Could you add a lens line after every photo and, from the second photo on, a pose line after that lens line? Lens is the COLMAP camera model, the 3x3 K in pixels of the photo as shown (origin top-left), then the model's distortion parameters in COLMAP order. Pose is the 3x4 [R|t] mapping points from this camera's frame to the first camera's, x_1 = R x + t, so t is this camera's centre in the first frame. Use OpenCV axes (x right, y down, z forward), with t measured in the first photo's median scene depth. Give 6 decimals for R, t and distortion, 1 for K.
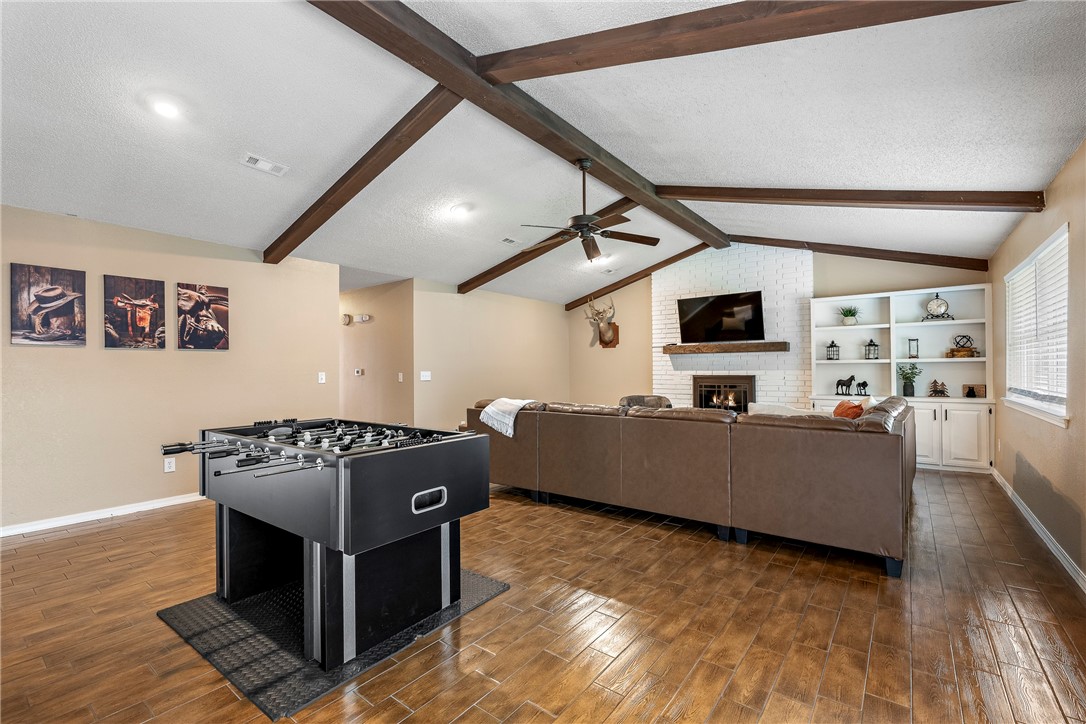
lens RADIAL K [[472.3, 0, 543.6], [0, 472.3, 371.7], [0, 0, 1]] dist [-0.001282, 0.000007]
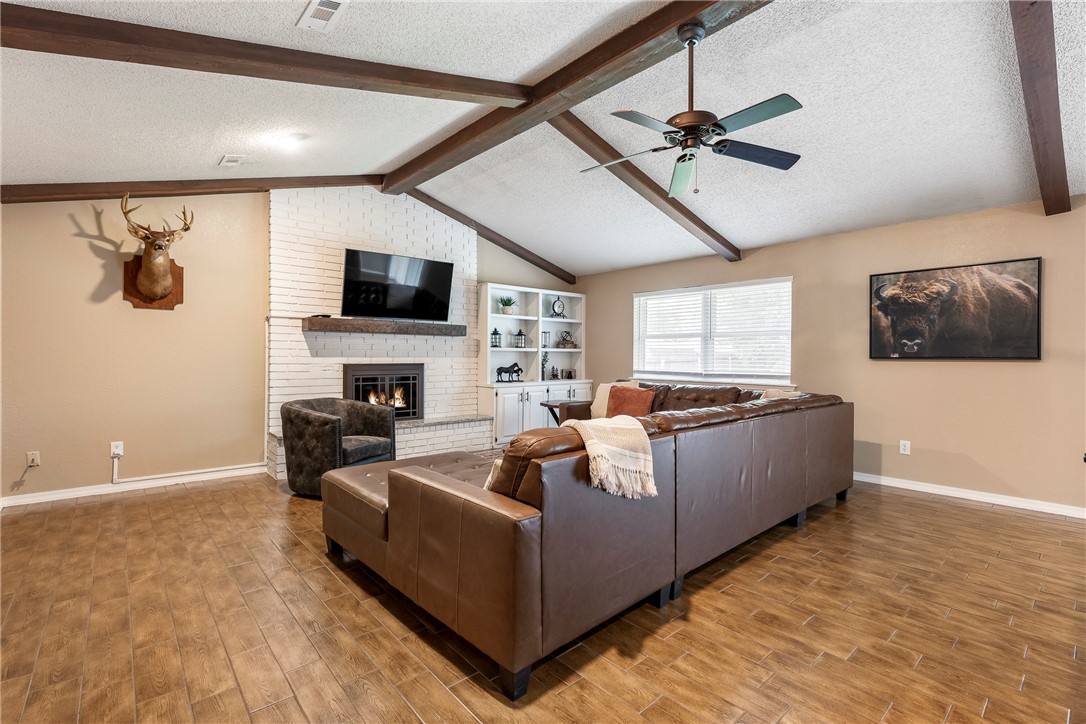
lens RADIAL K [[492.7, 0, 563.3], [0, 492.7, 357.4], [0, 0, 1]] dist [-0.000633, 0.000280]
pose [[0.174269, 0.004452, 0.984688, -0.419452], [-0.002306, 0.999989, -0.004113, 0.000243], [-0.984695, -0.001554, 0.174277, 0.732843]]
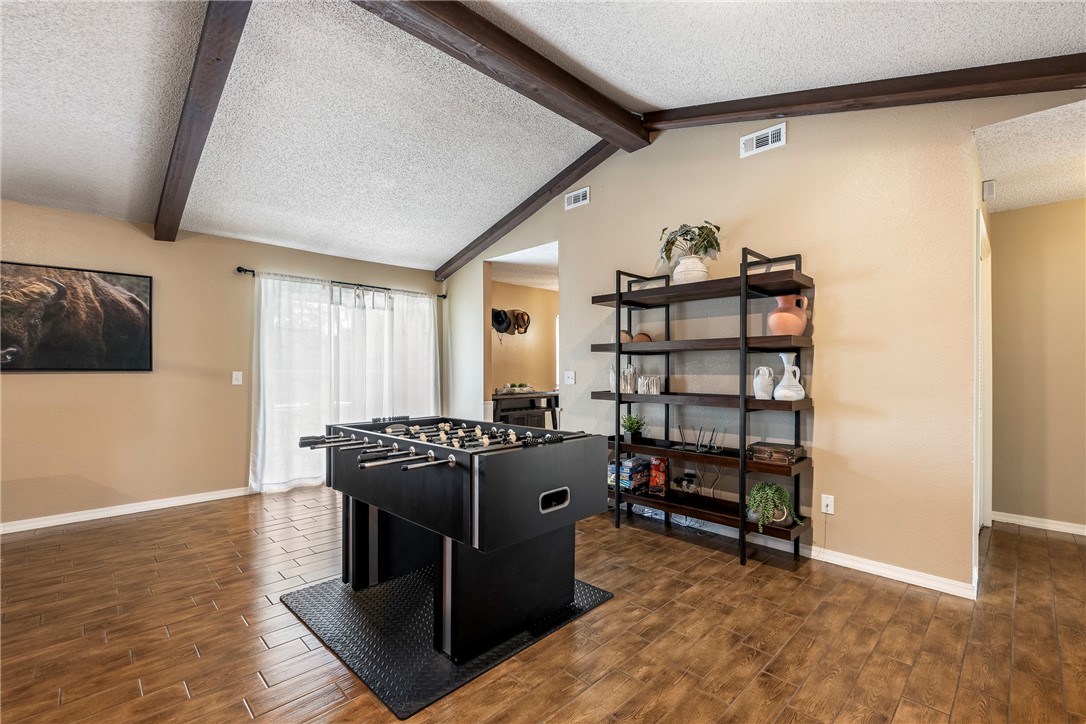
lens RADIAL K [[472.3, 0, 543.6], [0, 472.3, 371.7], [0, 0, 1]] dist [-0.001282, 0.000007]
pose [[-0.990383, 0.004676, 0.138275, -0.320607], [0.005676, 0.999961, 0.006834, -0.001136], [-0.138238, 0.007553, -0.990370, 0.819813]]
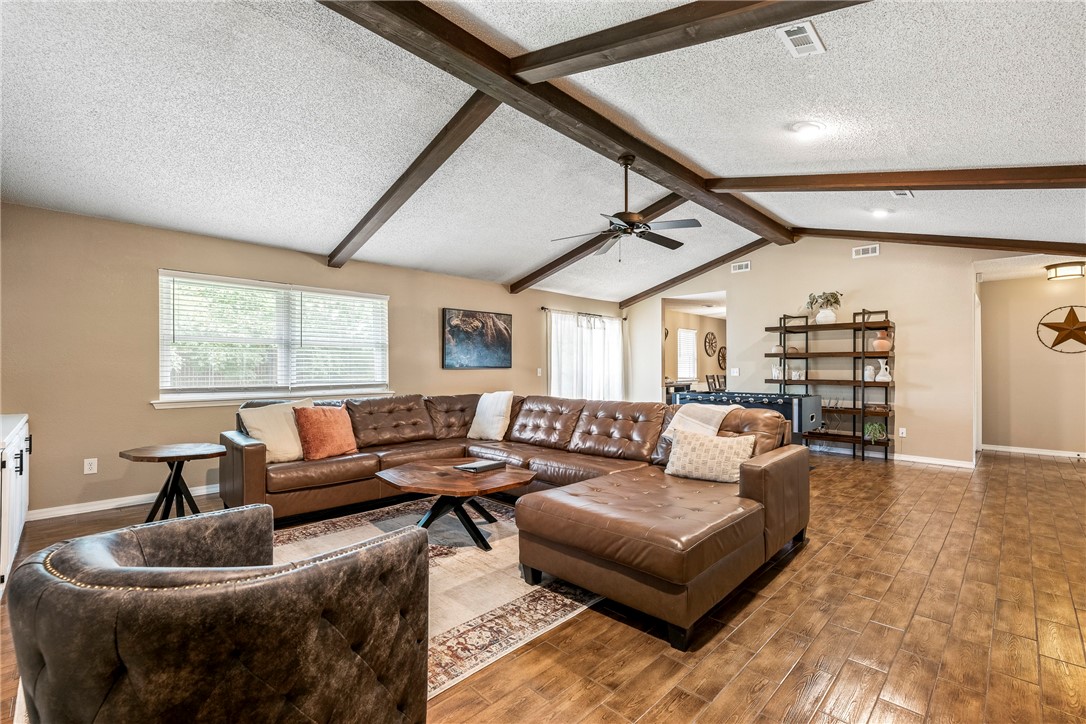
lens RADIAL K [[473.0, 0, 541.7], [0, 473.0, 366.0], [0, 0, 1]] dist [-0.000339, -0.000125]
pose [[-0.991552, 0.005756, 0.129584, 0.097576], [0.005935, 0.999982, 0.000995, -0.006505], [-0.129576, 0.001756, -0.991568, 1.409213]]
